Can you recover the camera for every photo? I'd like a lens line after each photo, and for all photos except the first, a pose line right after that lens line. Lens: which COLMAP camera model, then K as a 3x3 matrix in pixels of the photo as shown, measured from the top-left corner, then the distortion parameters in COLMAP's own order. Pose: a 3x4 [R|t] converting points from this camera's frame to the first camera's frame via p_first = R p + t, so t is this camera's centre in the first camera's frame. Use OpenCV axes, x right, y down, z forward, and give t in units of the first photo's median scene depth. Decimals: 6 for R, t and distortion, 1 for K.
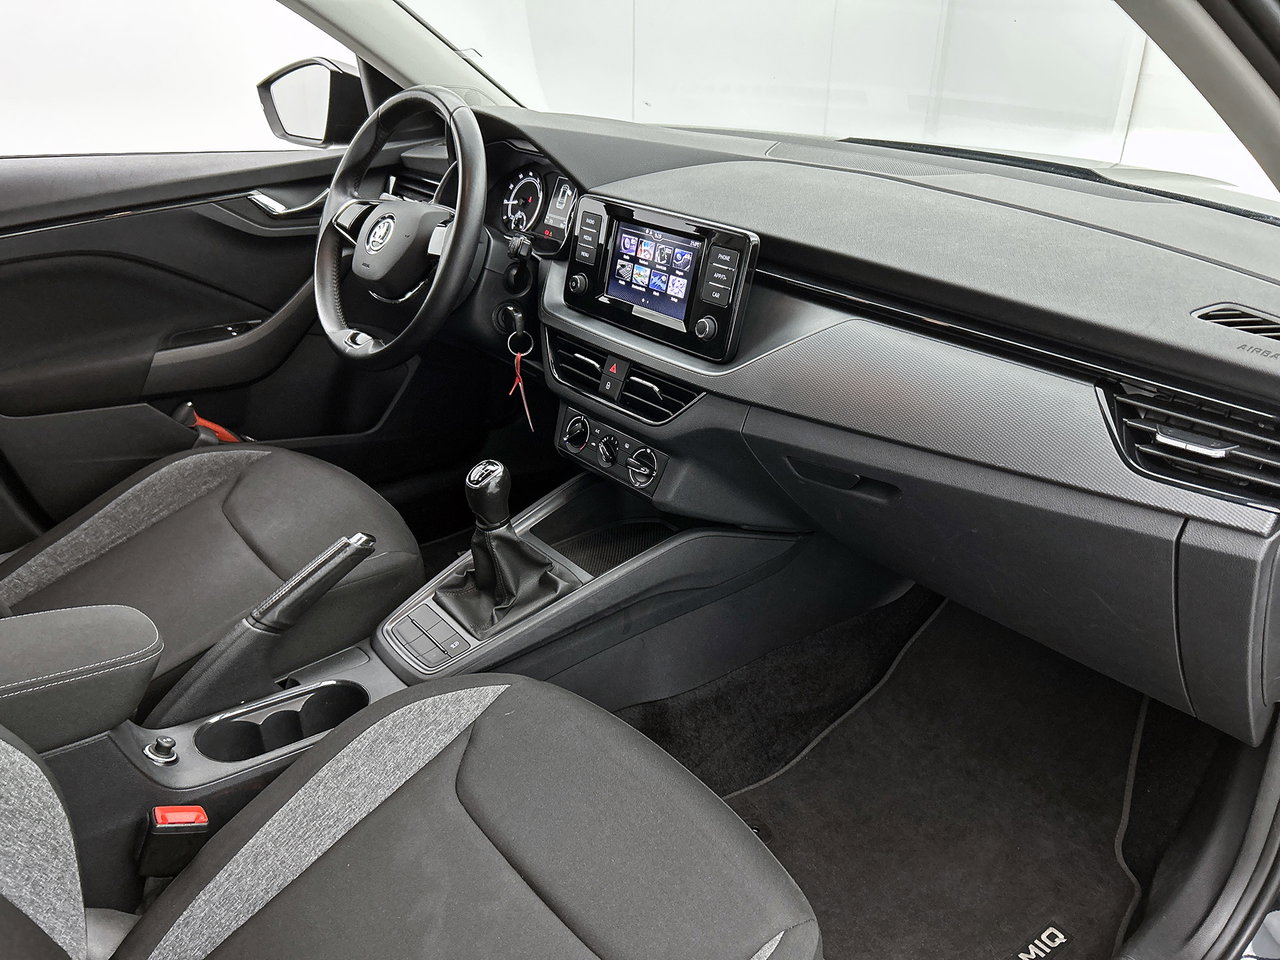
lens RADIAL K [[959.5, 0, 640.0], [0, 959.5, 480.0], [0, 0, 1]] dist [0.065761, -0.068979]
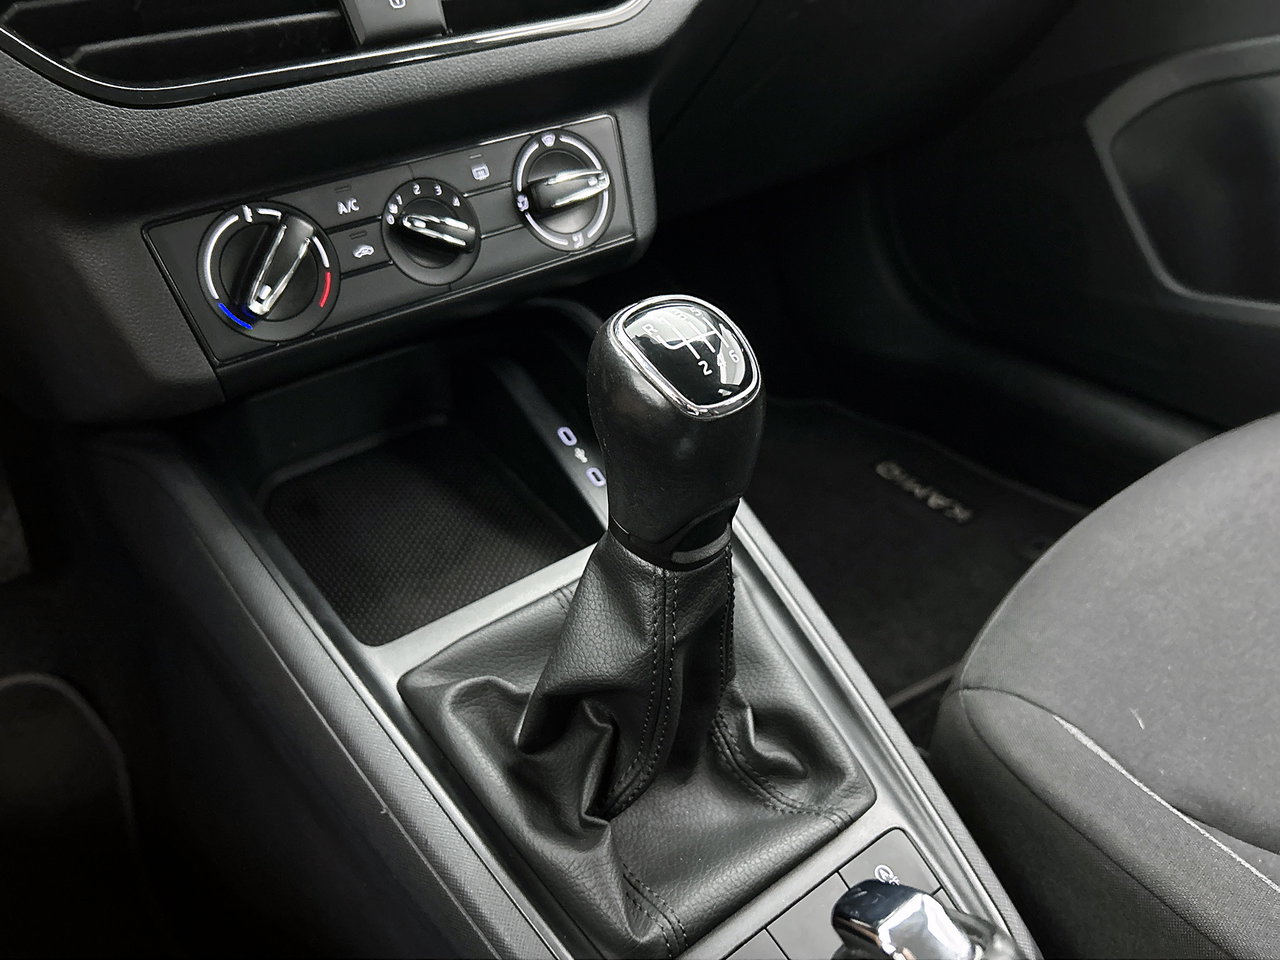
lens RADIAL K [[1023.9, 0, 640.0], [0, 1023.9, 480.0], [0, 0, 1]] dist [0.004728, -0.000812]
pose [[0.027010, -0.564347, 0.825095, -0.383112], [0.467758, 0.736592, 0.488501, -0.109608], [-0.883444, 0.372751, 0.283873, 0.922579]]
